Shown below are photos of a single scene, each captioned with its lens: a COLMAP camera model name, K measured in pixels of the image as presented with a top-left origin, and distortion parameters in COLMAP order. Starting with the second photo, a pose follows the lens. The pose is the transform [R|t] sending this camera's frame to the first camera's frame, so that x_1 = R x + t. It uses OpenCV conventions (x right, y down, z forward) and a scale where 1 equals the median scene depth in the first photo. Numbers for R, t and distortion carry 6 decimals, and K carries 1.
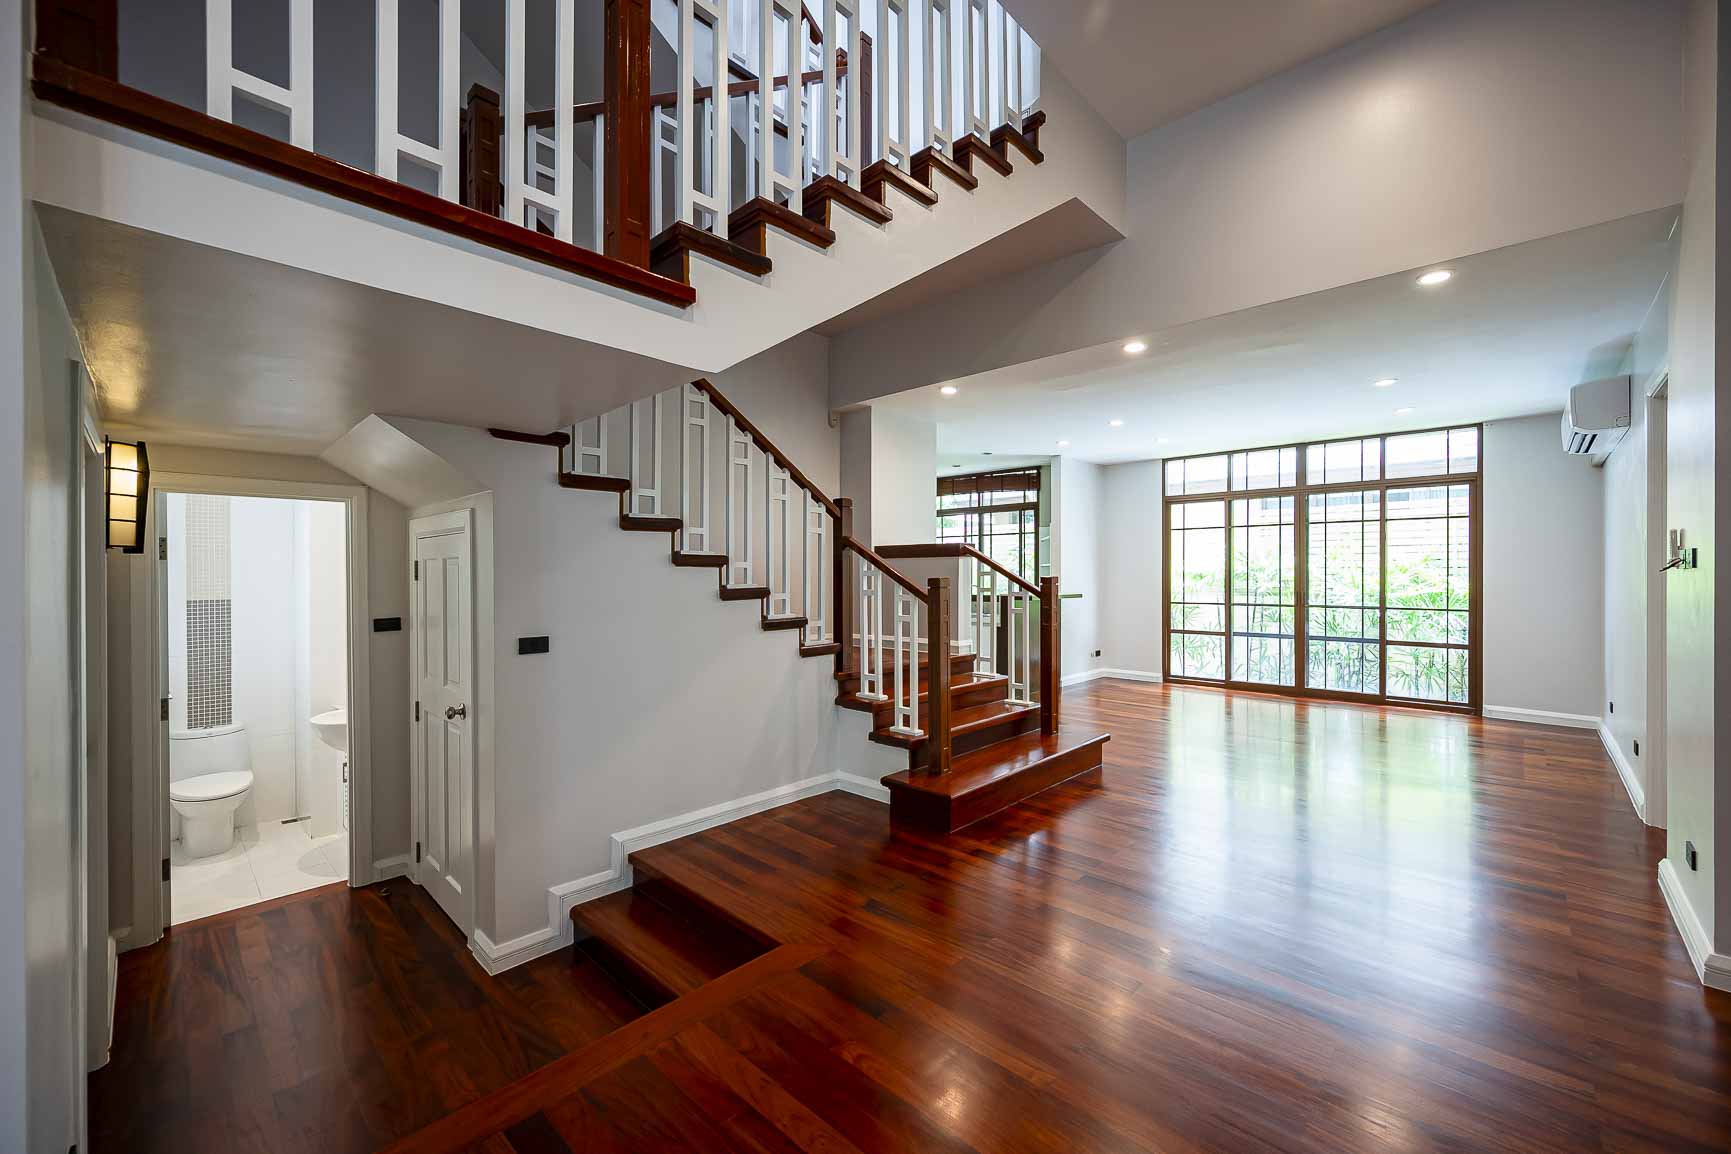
lens RADIAL K [[685.3, 0, 866.1], [0, 685.3, 574.5], [0, 0, 1]] dist [-0.002692, -0.000923]
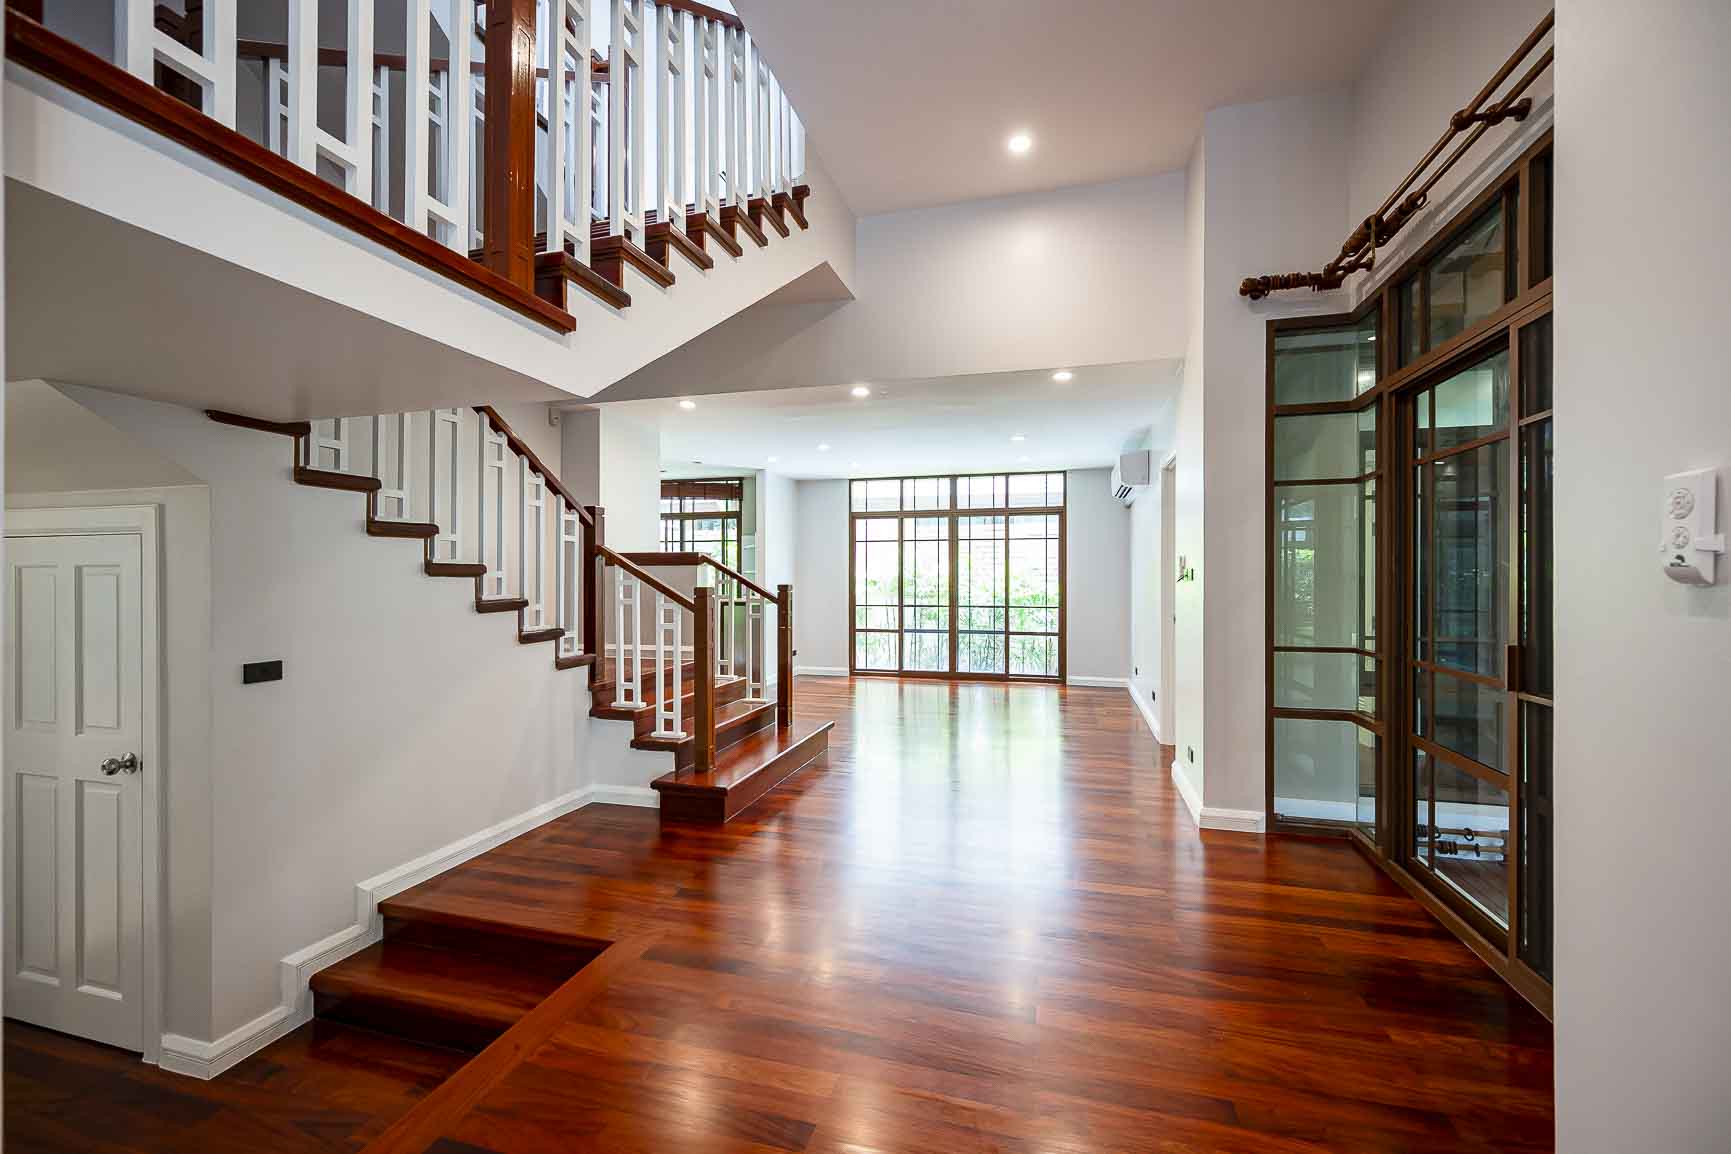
lens RADIAL K [[685.3, 0, 880.2], [0, 685.3, 577.0], [0, 0, 1]] dist [-0.002692, -0.000923]
pose [[0.880100, 0.002220, 0.474784, -0.169691], [-0.001102, 0.999996, -0.002634, -0.009087], [-0.474788, 0.001795, 0.880099, -0.072410]]
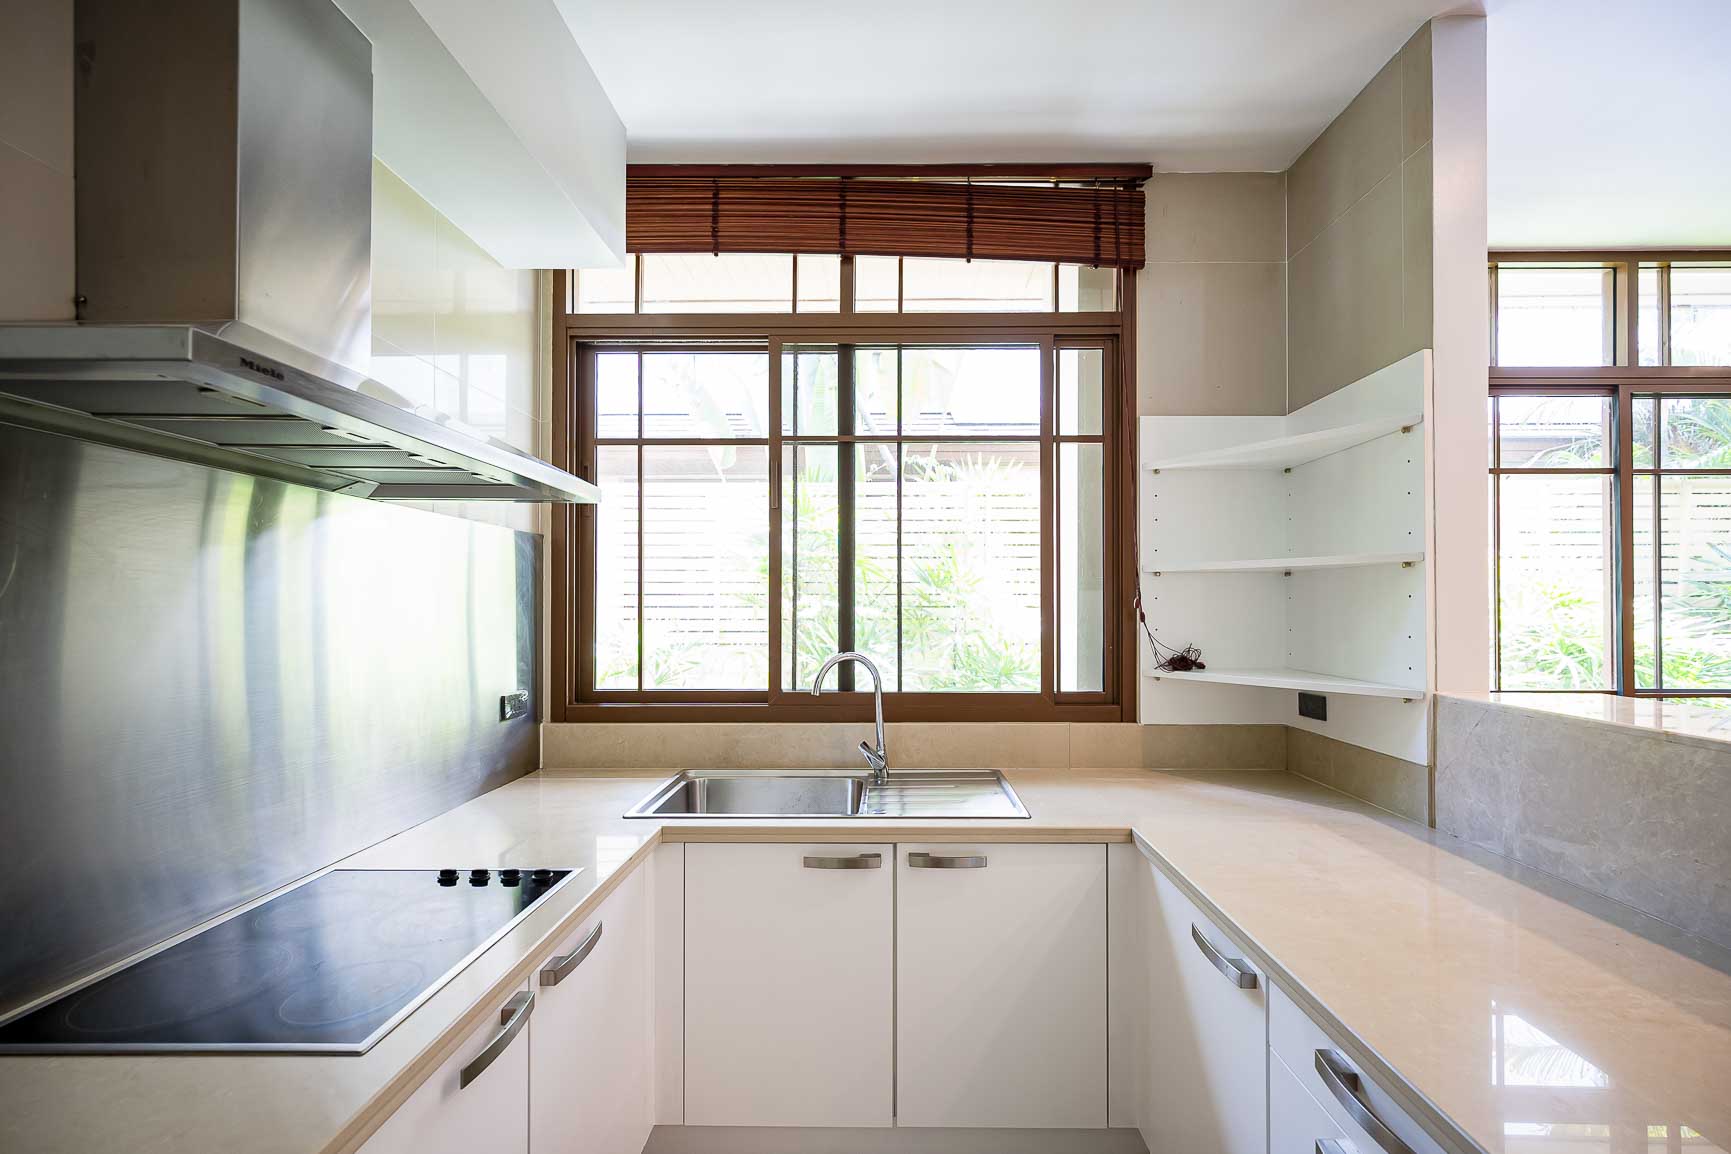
lens RADIAL K [[685.3, 0, 868.0], [0, 685.3, 572.4], [0, 0, 1]] dist [-0.002692, -0.000923]
pose [[0.732664, -0.006728, 0.680557, 0.044519], [0.013811, 0.999892, -0.004984, -0.038279], [-0.680450, 0.013051, 0.732678, 2.580180]]
